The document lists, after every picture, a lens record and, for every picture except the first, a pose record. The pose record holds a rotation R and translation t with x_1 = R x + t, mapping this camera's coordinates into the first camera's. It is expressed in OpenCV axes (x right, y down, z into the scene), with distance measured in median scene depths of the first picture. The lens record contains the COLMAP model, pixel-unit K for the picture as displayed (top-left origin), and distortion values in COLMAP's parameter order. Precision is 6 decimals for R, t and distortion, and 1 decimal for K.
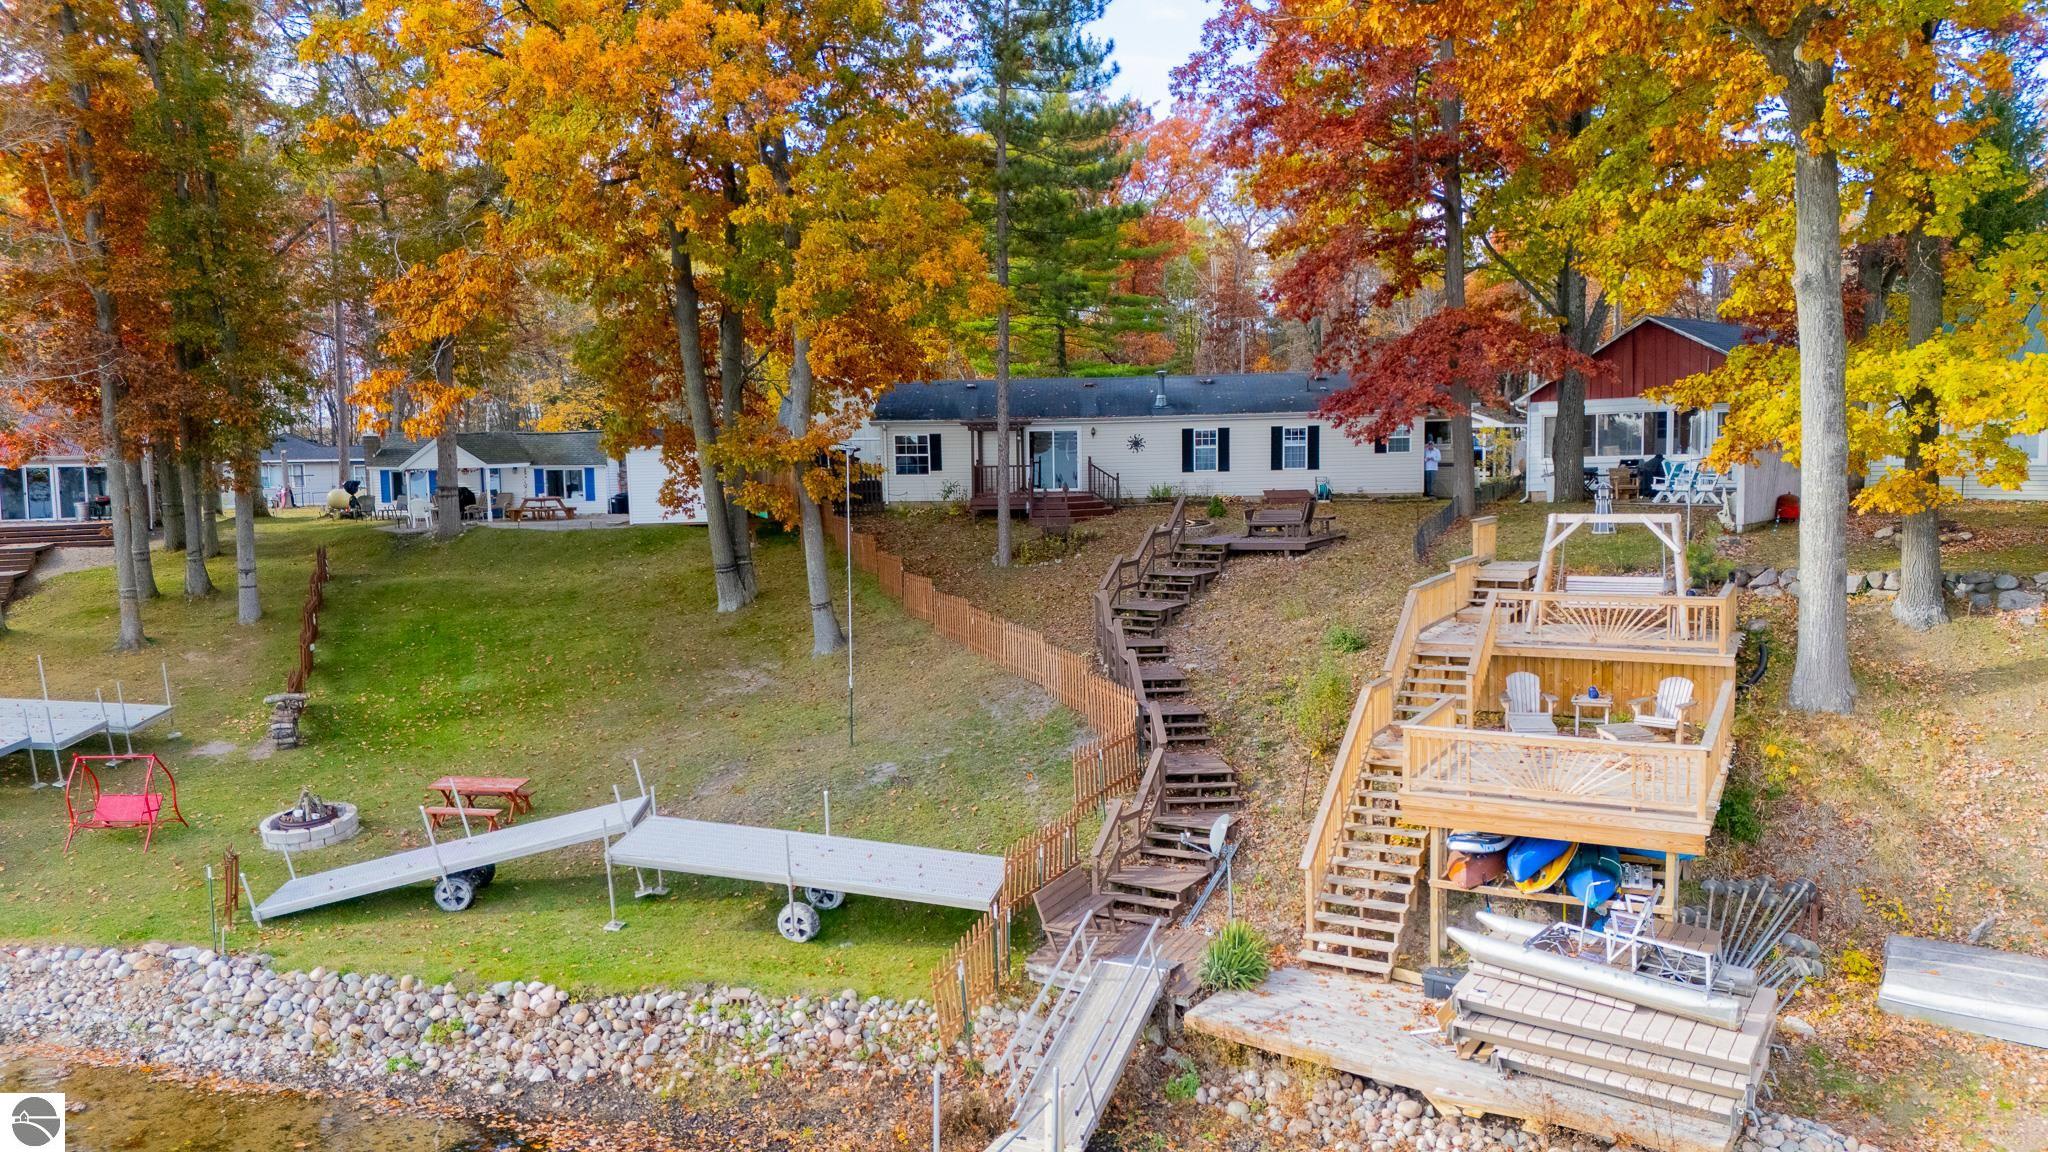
lens RADIAL K [[1444.2, 0, 1024.0], [0, 1444.2, 576.0], [0, 0, 1]] dist [0.003182, 0.001015]
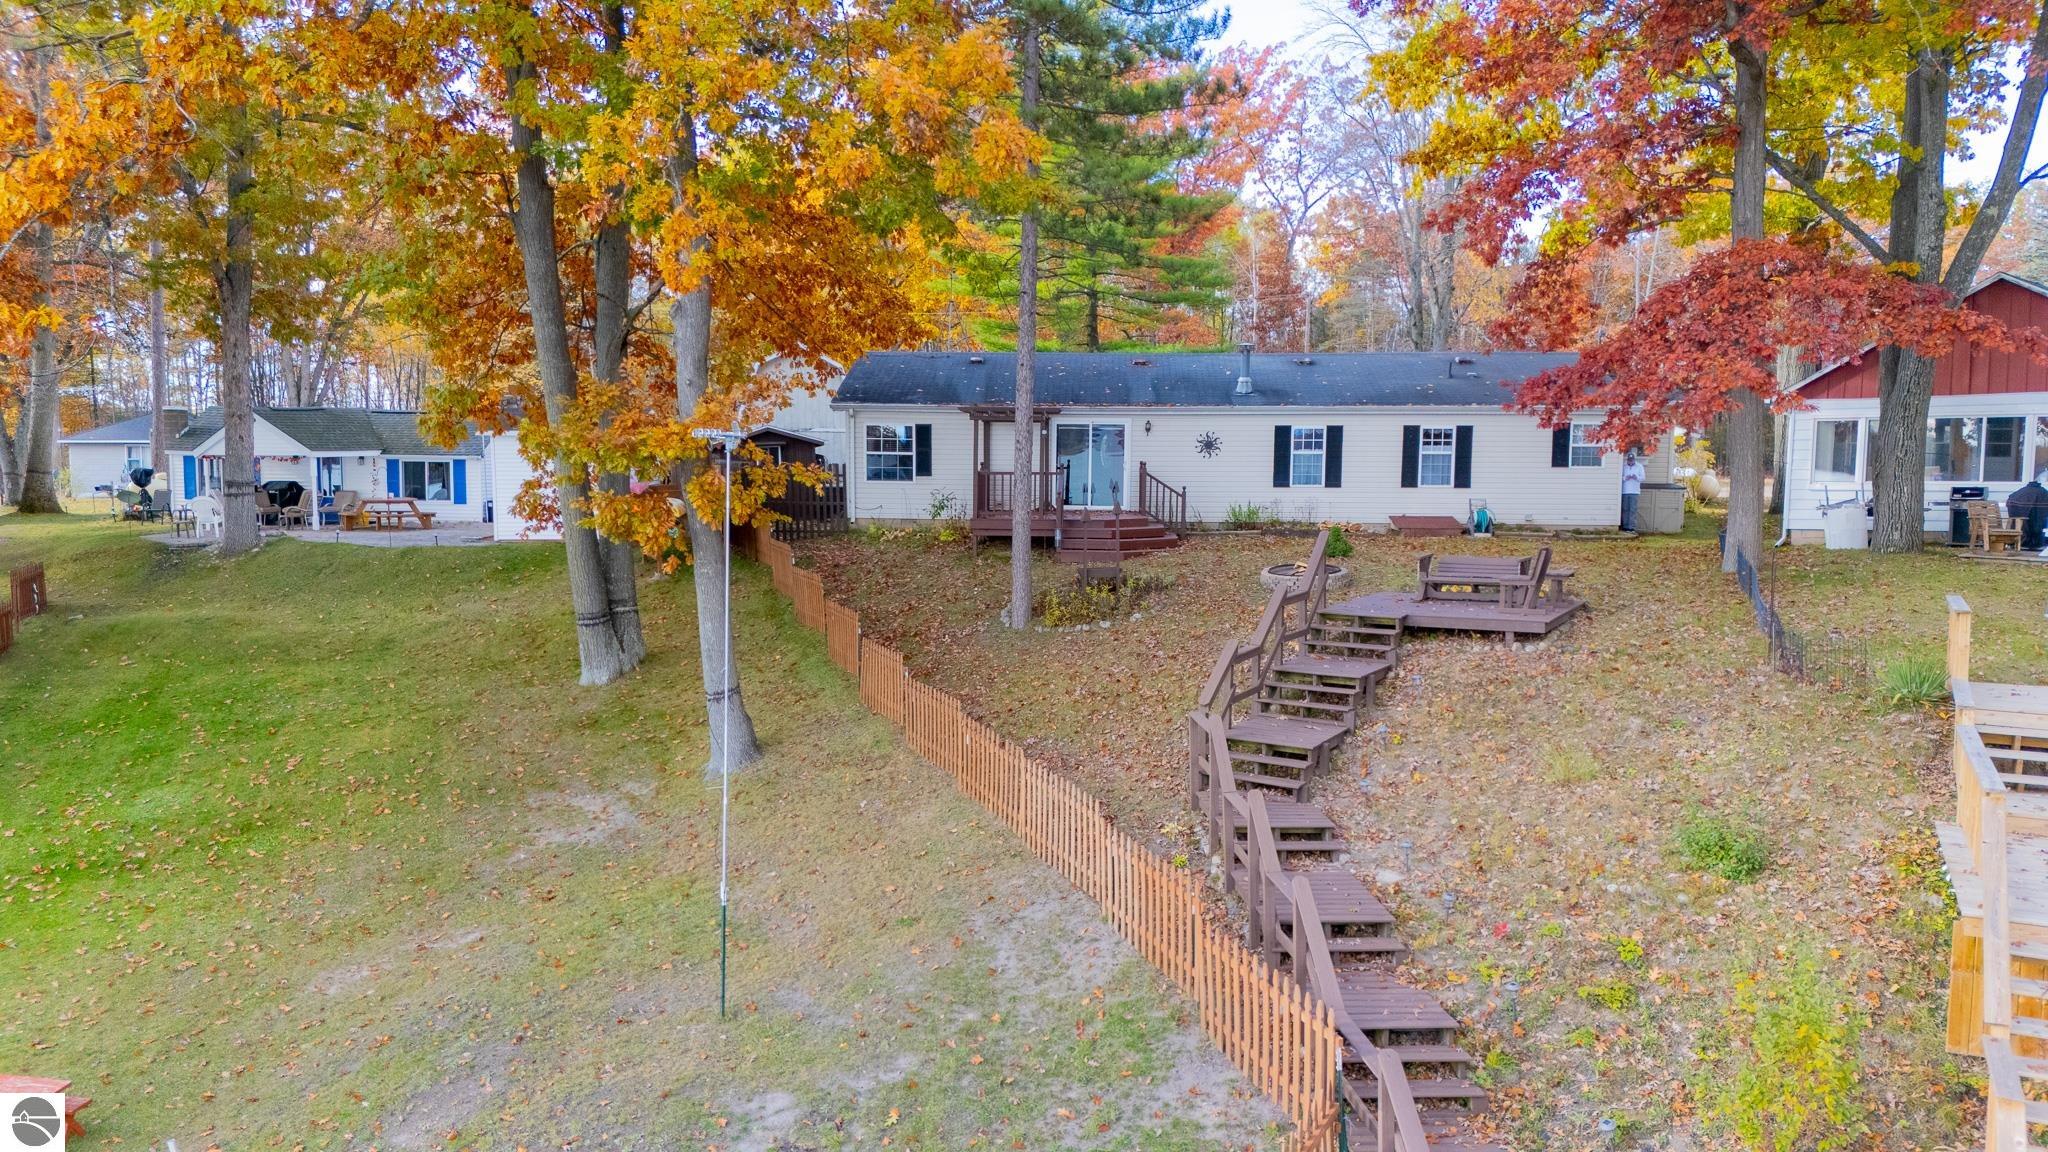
lens RADIAL K [[1434.9, 0, 1026.5], [0, 1434.9, 520.4], [0, 0, 1]] dist [-0.000719, -0.000830]
pose [[0.999685, 0.025088, -0.000307, -0.010097], [-0.025081, 0.998927, -0.038931, -0.026041], [-0.000670, 0.038927, 0.999242, 0.308728]]
